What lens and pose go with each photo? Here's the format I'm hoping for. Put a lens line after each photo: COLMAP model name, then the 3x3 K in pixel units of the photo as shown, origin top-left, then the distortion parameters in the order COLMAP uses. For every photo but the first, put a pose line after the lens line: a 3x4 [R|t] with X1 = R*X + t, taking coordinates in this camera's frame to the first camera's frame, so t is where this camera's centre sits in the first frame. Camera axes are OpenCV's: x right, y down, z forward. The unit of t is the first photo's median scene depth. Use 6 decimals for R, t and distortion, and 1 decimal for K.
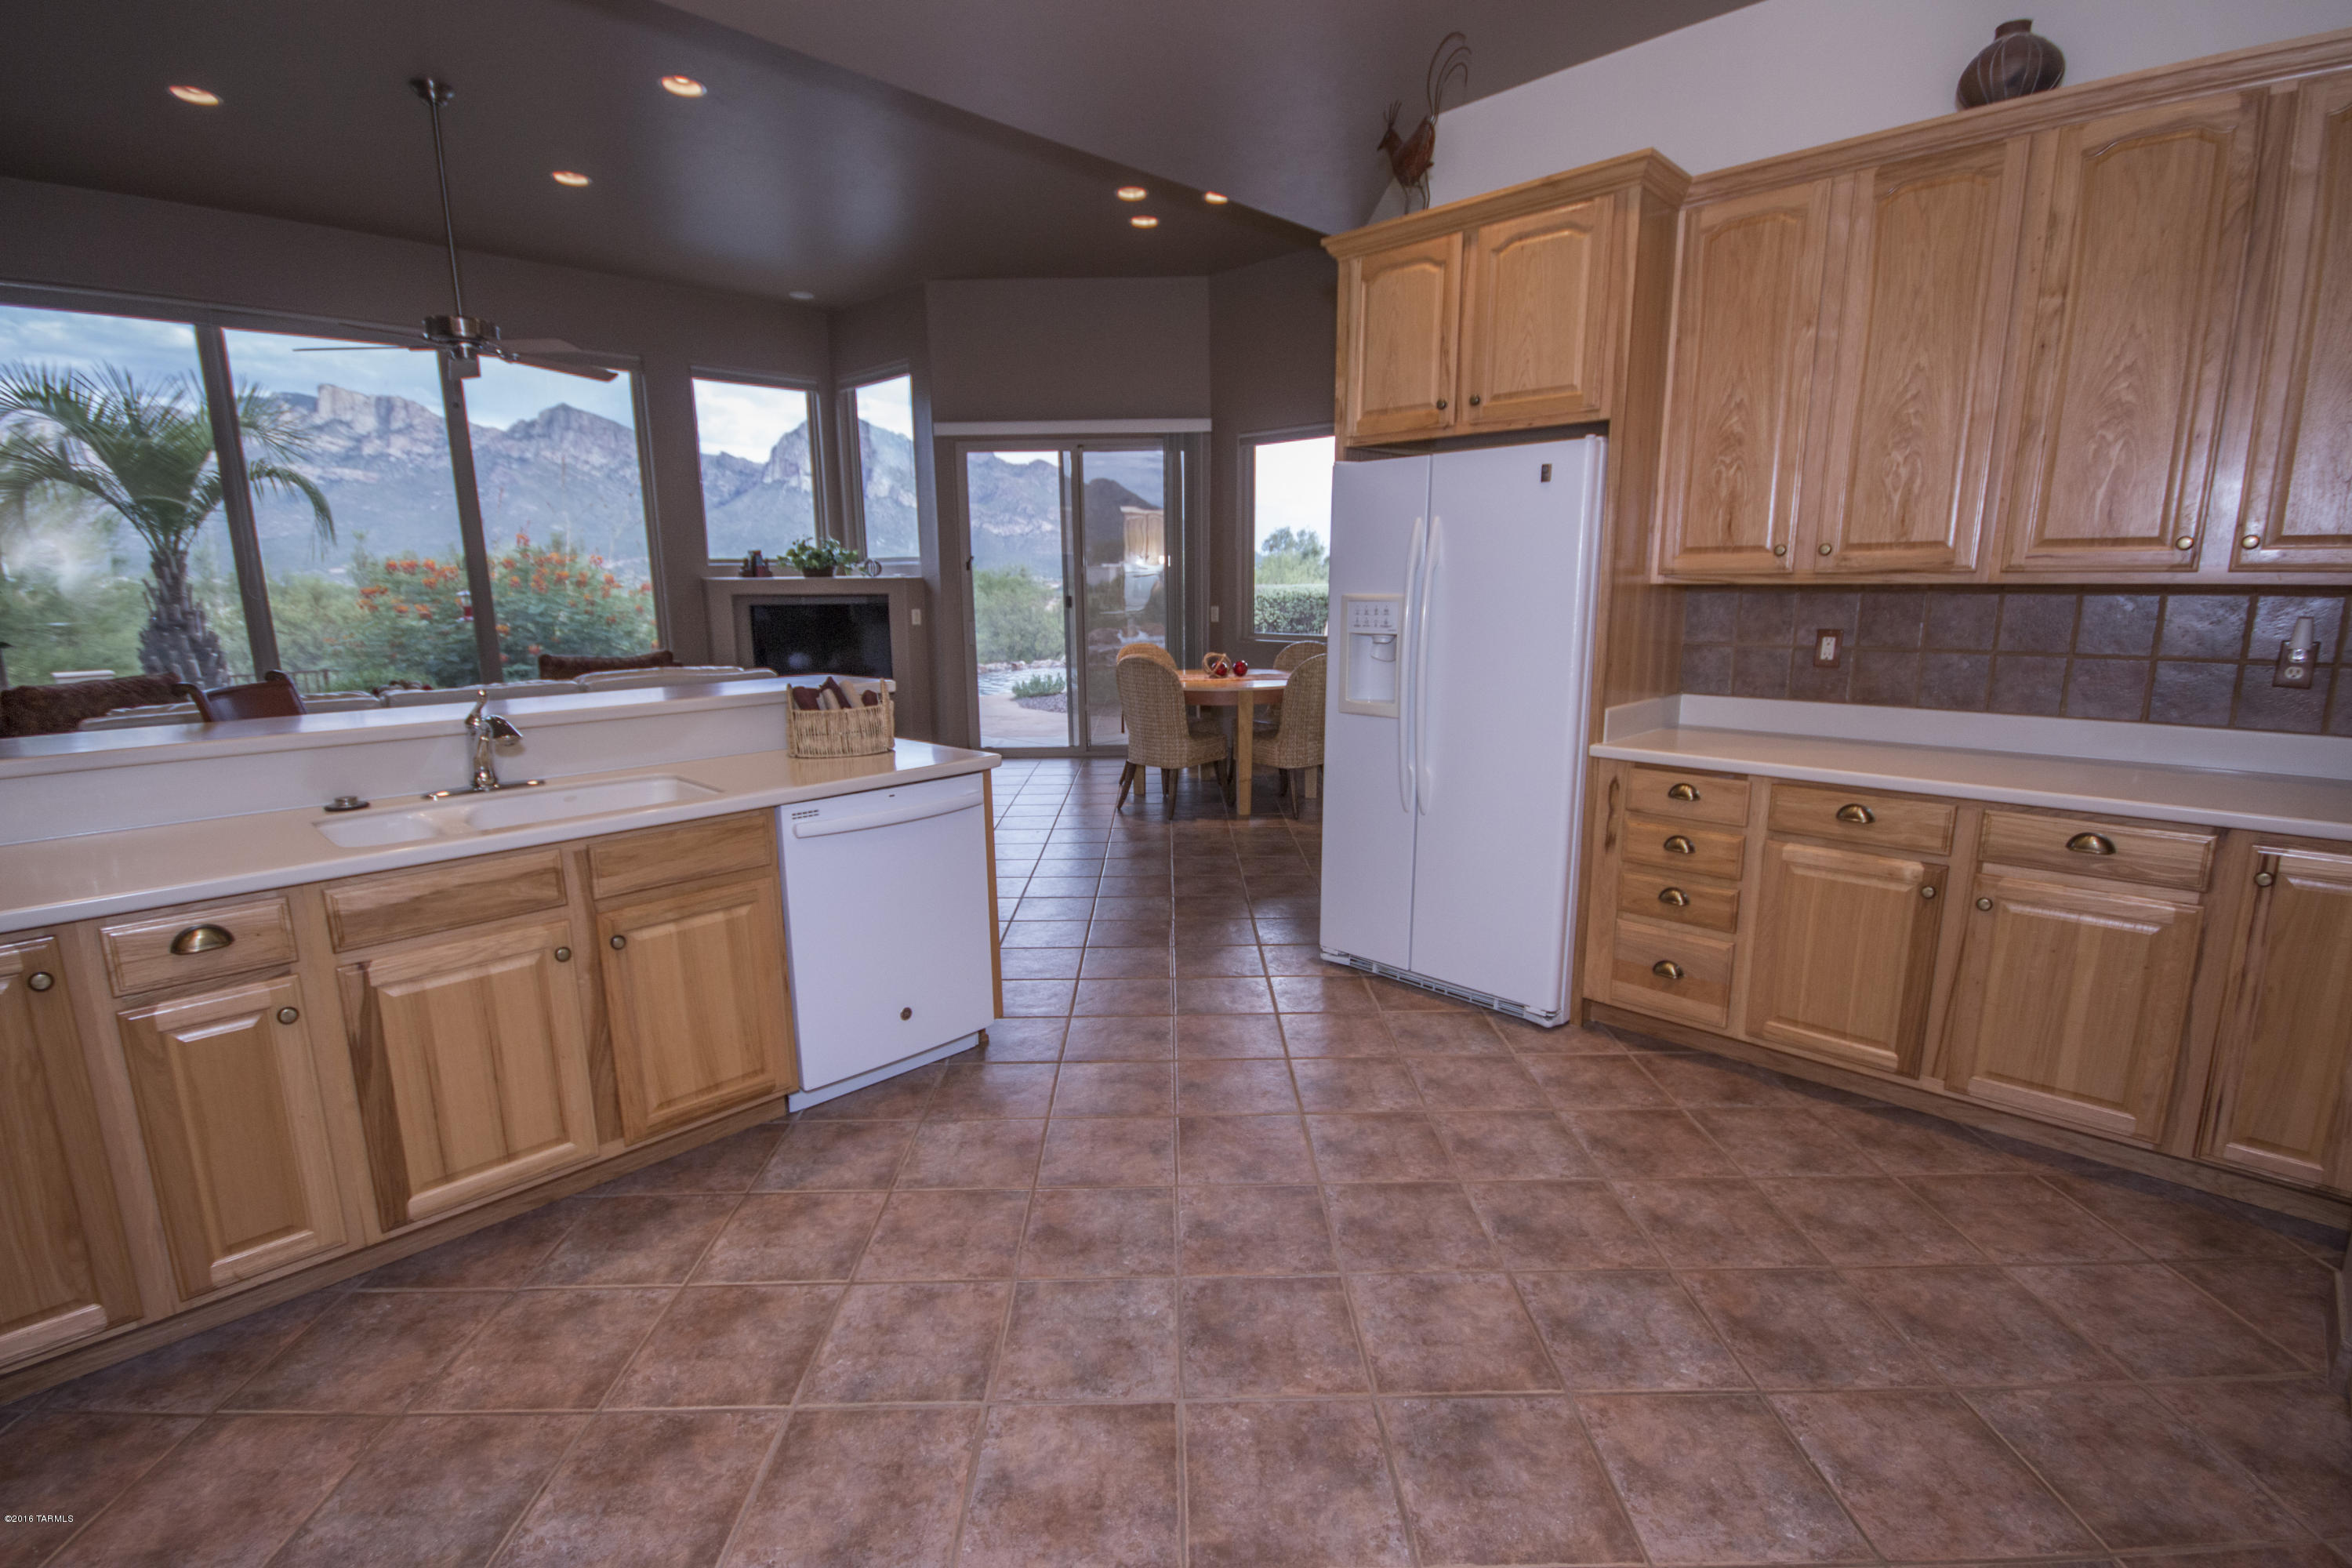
lens RADIAL K [[1074.1, 0, 1183.4], [0, 1074.1, 784.3], [0, 0, 1]] dist [-0.000186, 0.000025]
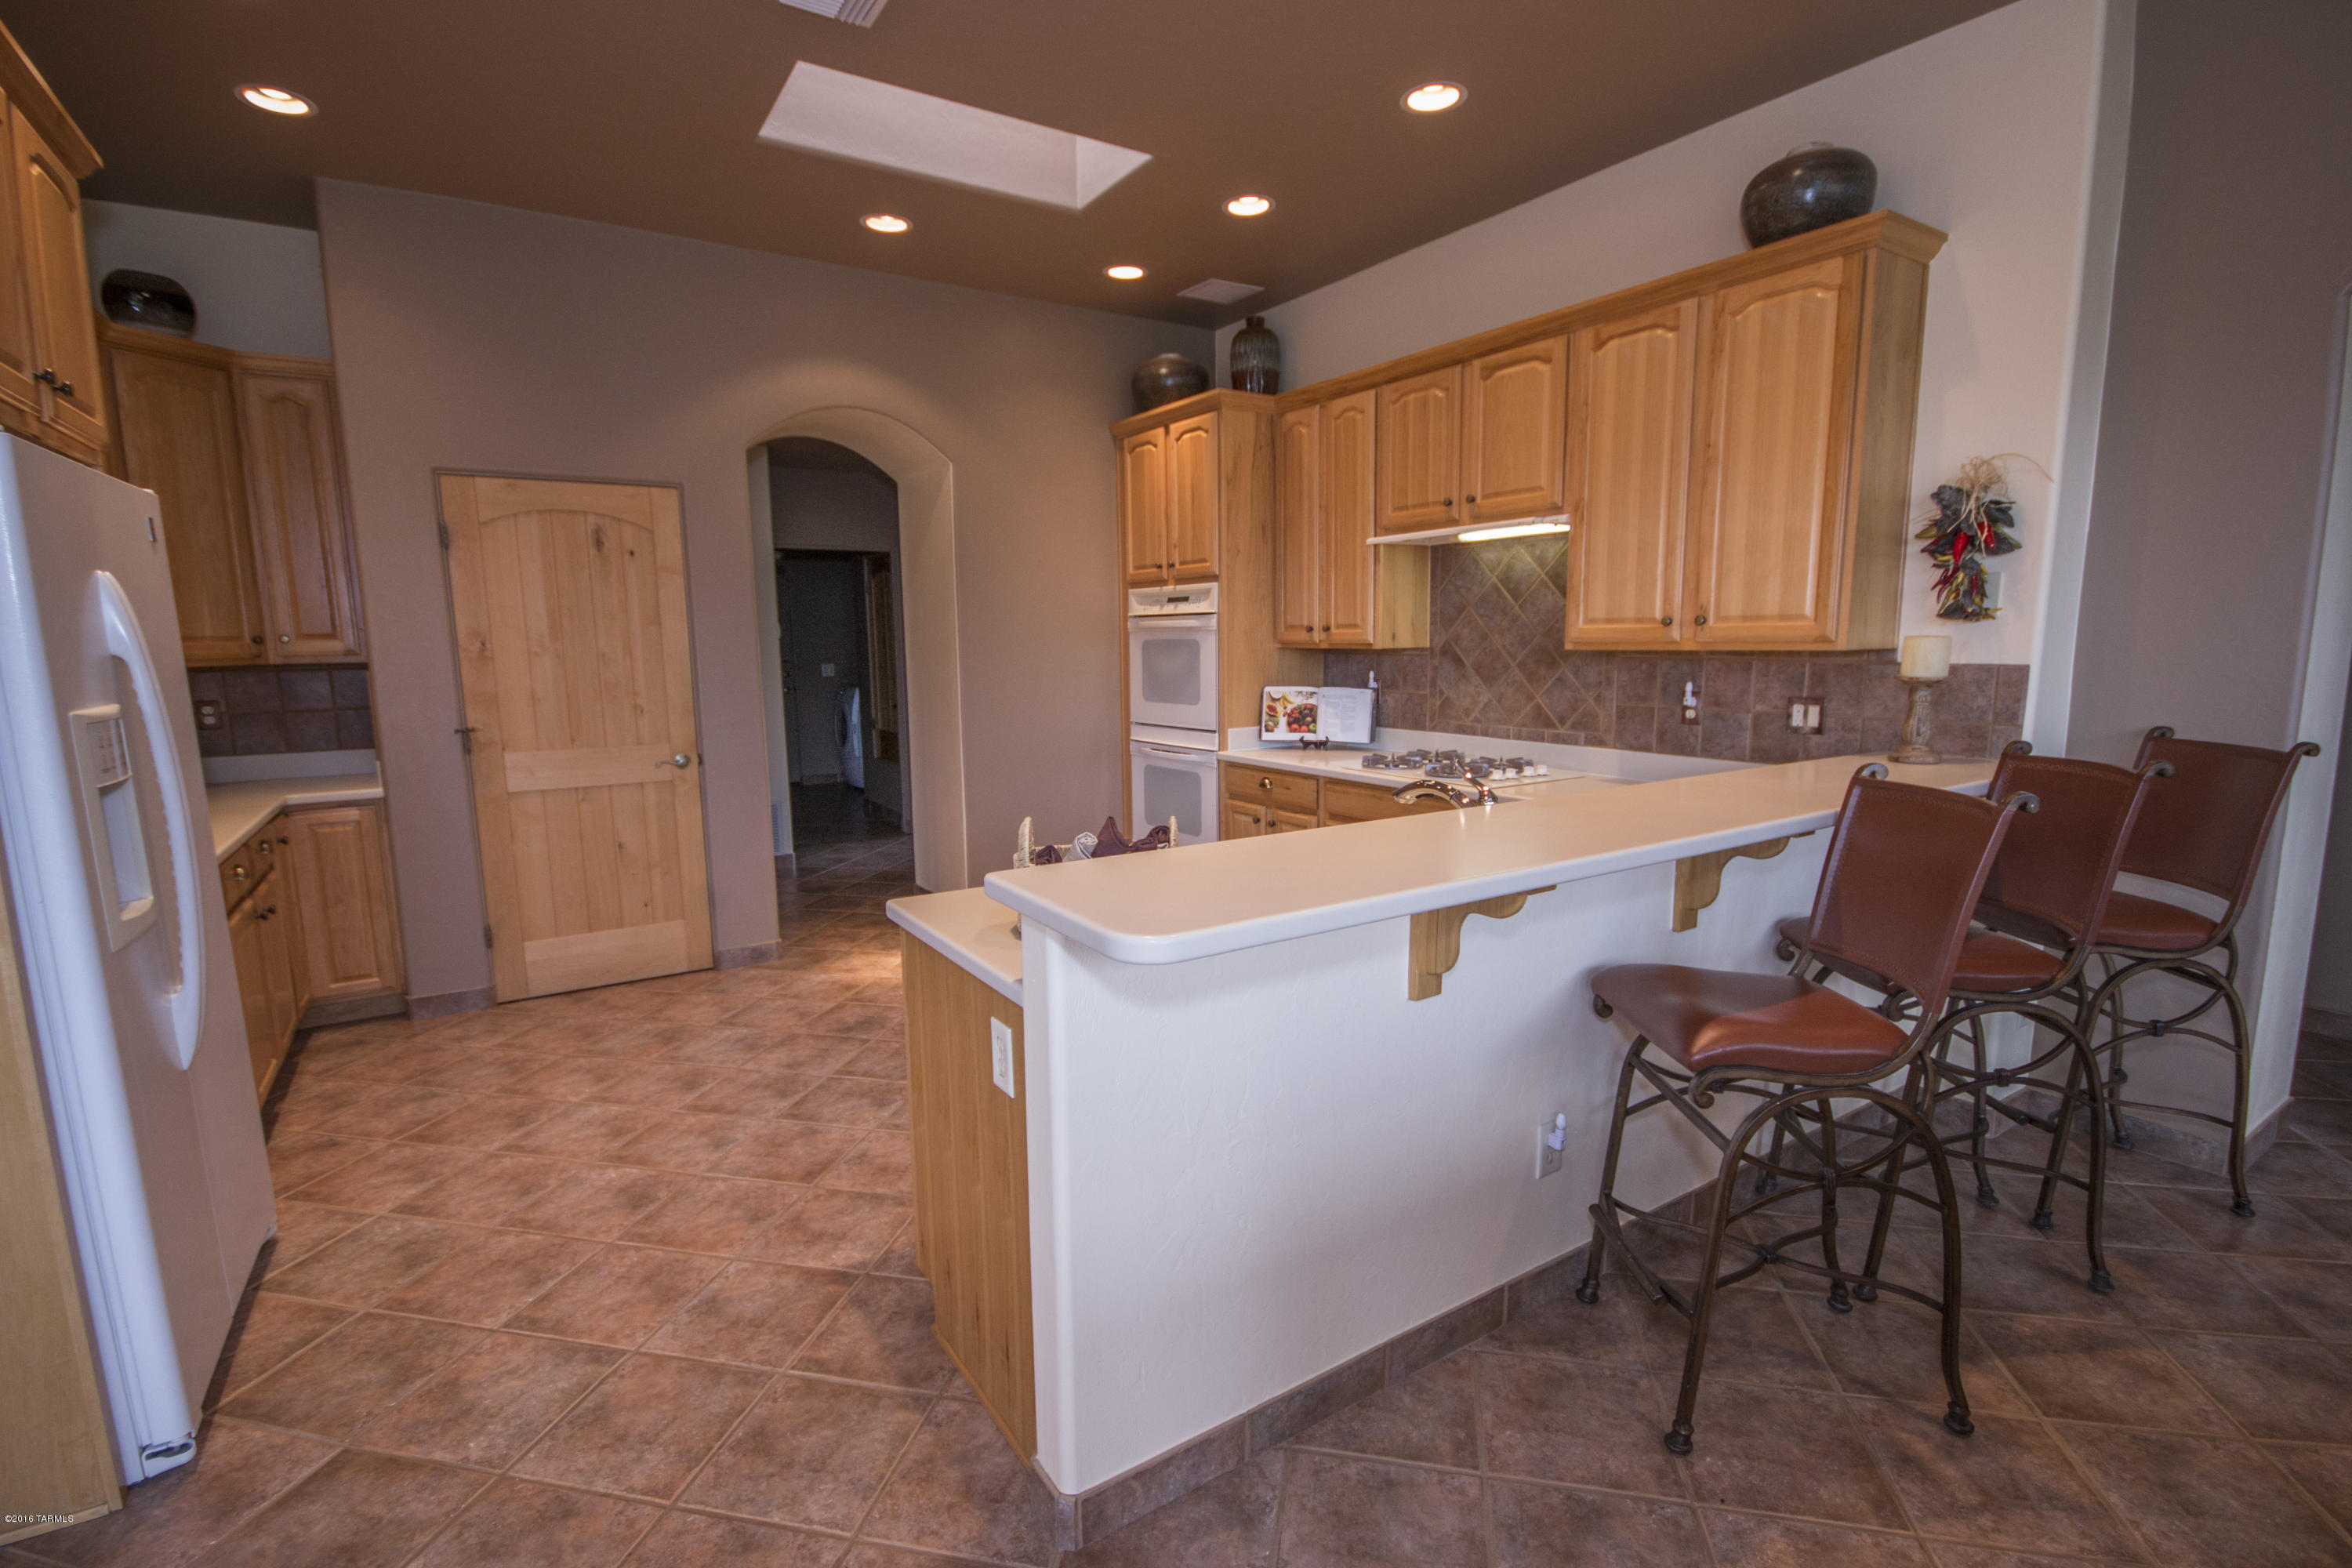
lens RADIAL K [[1074.1, 0, 1176.1], [0, 1074.1, 796.1], [0, 0, 1]] dist [-0.000186, 0.000025]
pose [[-0.974899, -0.008735, 0.222478, -0.664919], [0.064930, 0.944642, 0.321615, -0.395101], [-0.212971, 0.327987, -0.920363, 2.078993]]
